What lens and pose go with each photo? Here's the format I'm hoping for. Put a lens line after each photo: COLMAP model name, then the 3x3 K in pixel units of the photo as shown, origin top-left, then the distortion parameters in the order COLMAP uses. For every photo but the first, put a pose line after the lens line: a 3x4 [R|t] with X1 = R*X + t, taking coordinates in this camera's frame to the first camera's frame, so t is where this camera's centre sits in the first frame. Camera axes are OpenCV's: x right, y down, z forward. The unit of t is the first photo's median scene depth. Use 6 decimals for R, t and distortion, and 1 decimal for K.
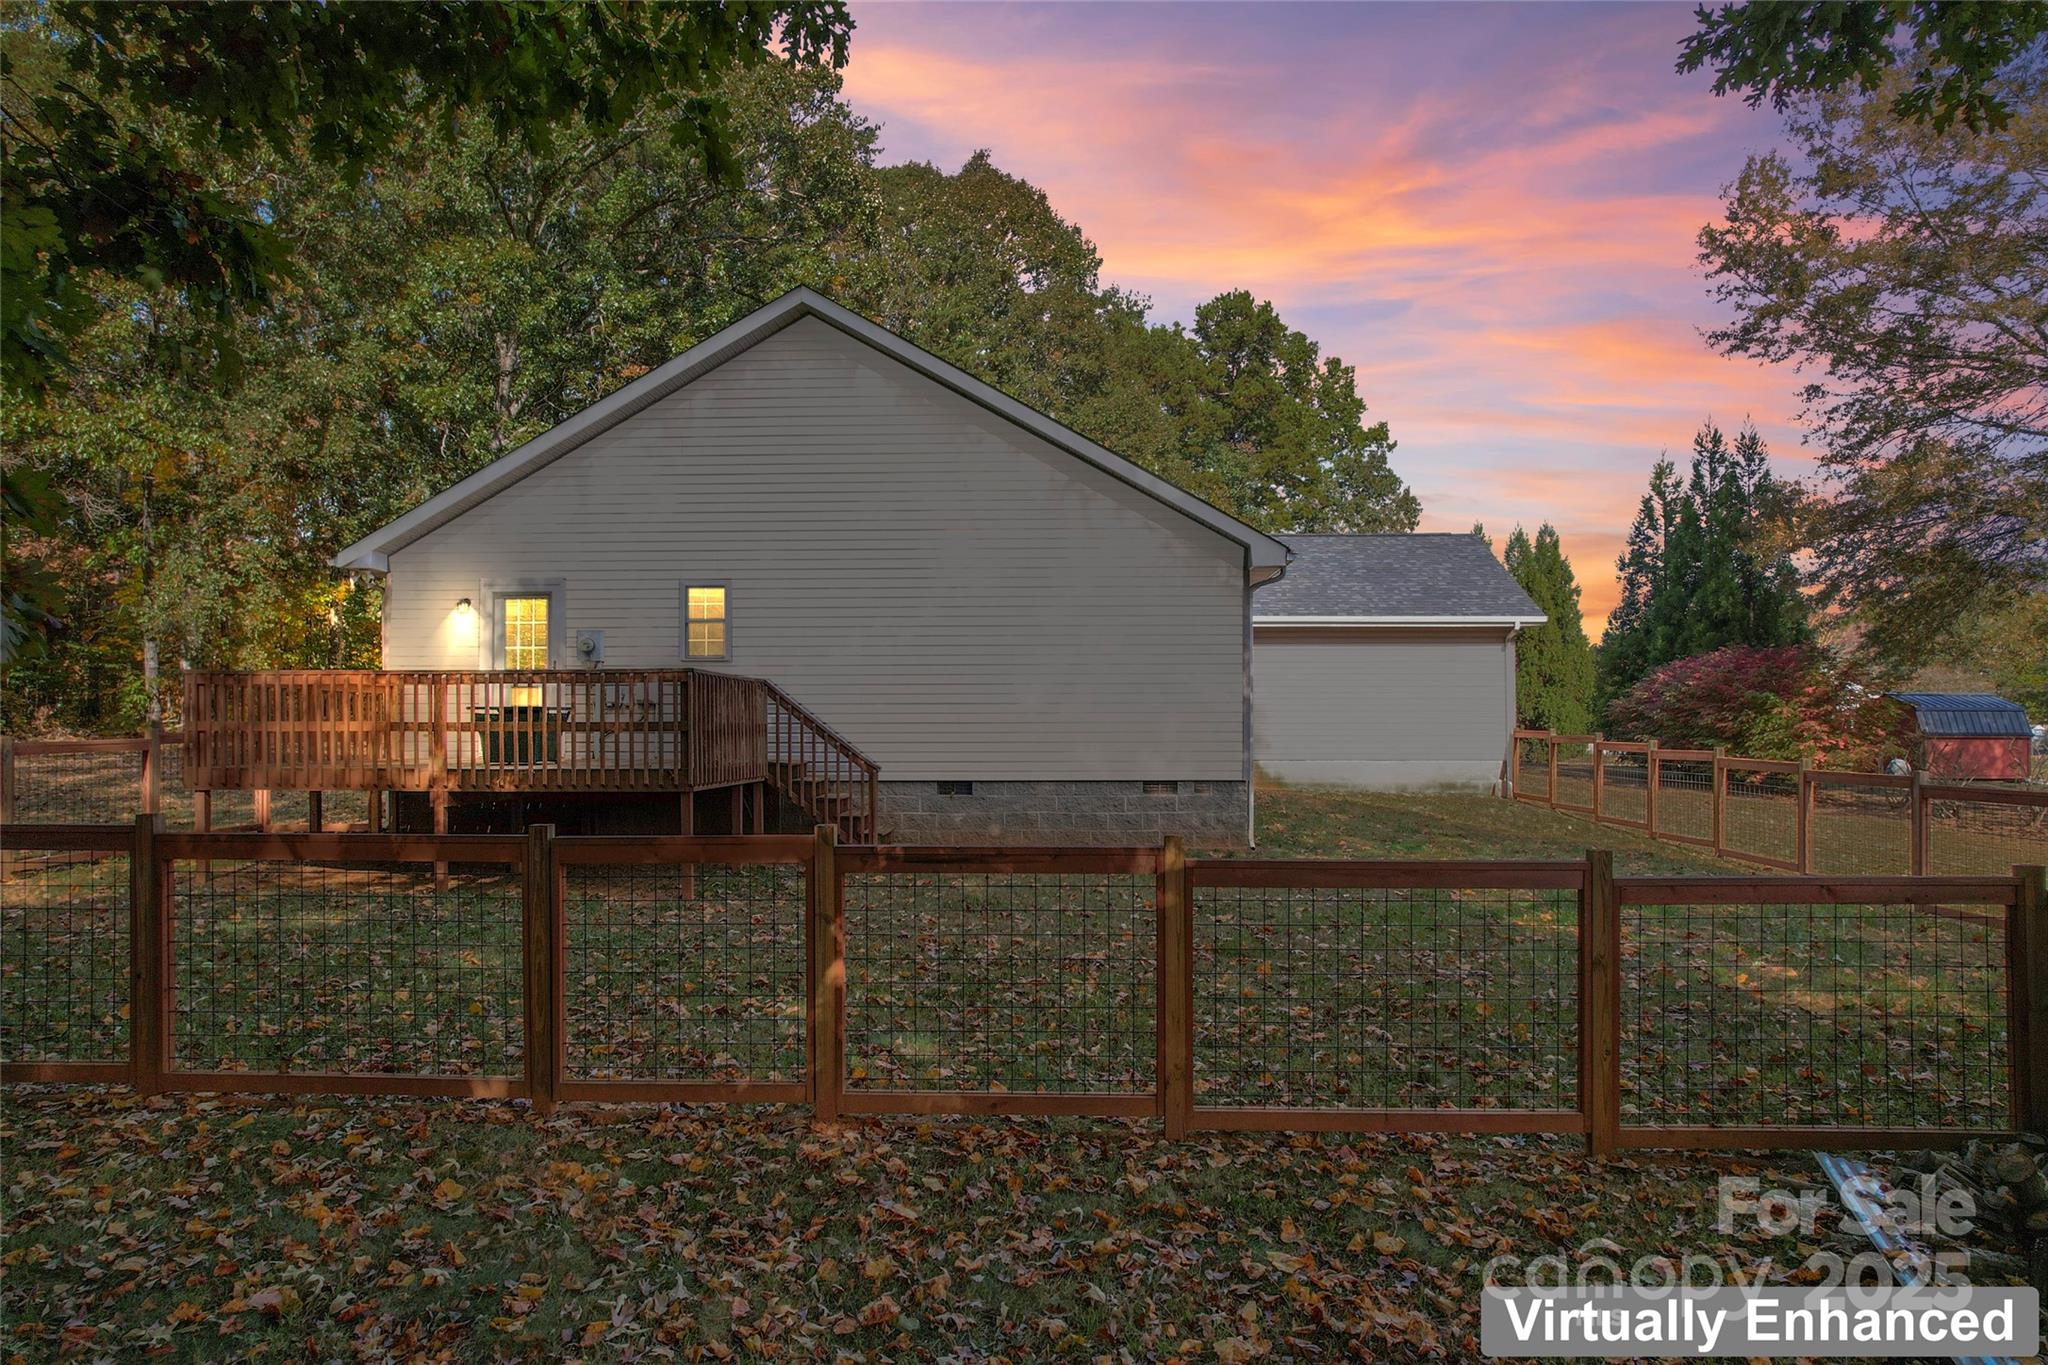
lens RADIAL K [[1314.3, 0, 1019.7], [0, 1314.3, 685.0], [0, 0, 1]] dist [-0.001351, 0.000191]
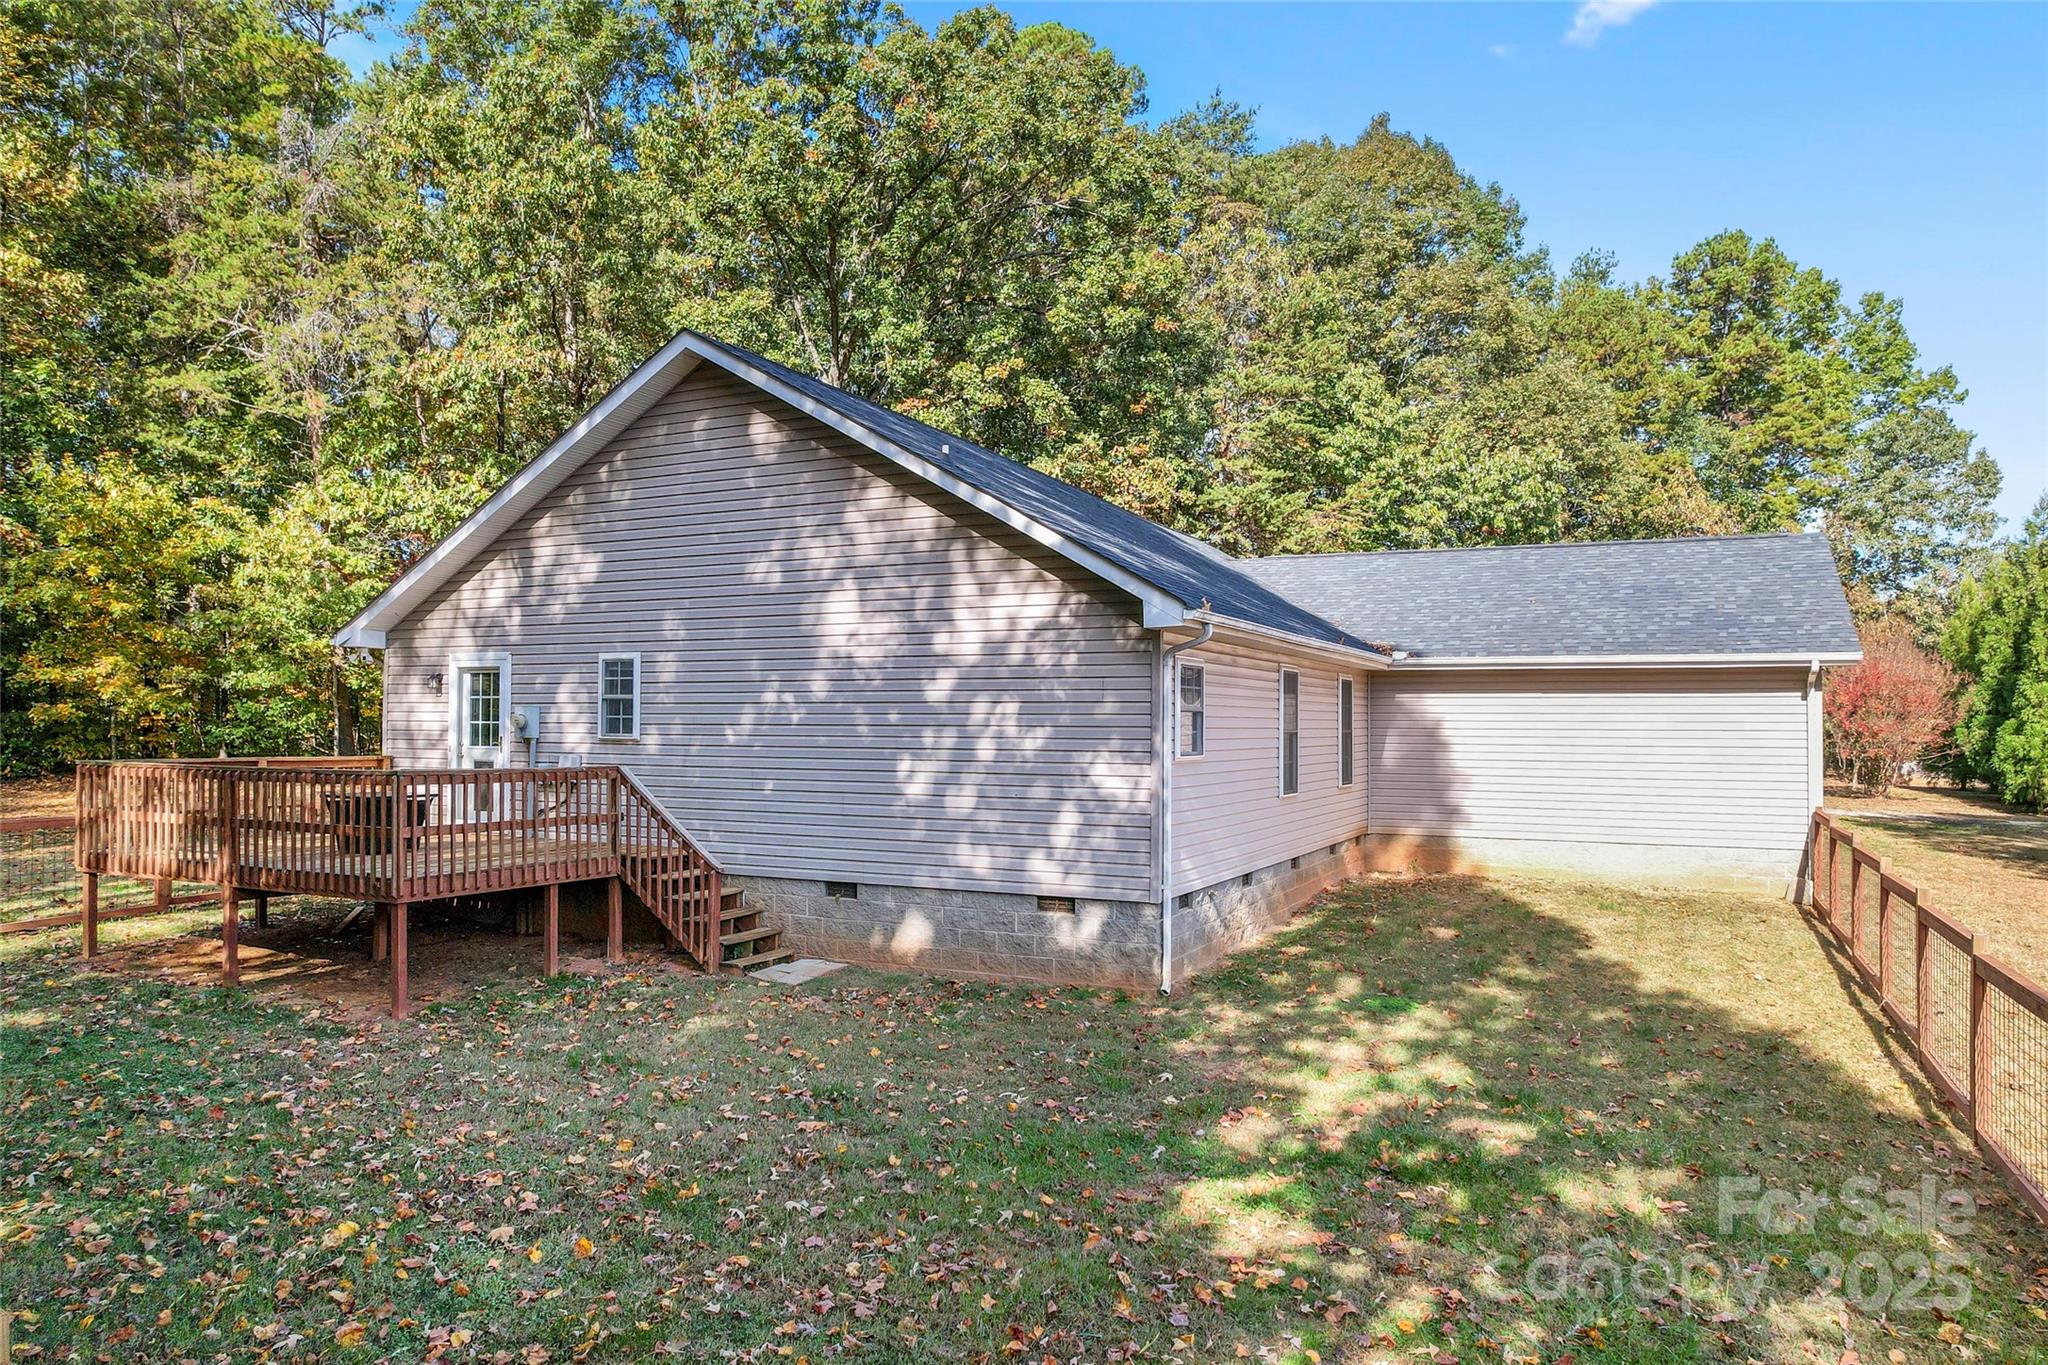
lens RADIAL K [[1314.3, 0, 1019.7], [0, 1314.3, 685.0], [0, 0, 1]] dist [-0.001351, 0.000191]
pose [[0.918946, -0.002140, -0.394379, 0.101789], [0.003152, 0.999993, 0.001918, -0.014530], [0.394372, -0.003006, 0.918946, 0.063988]]
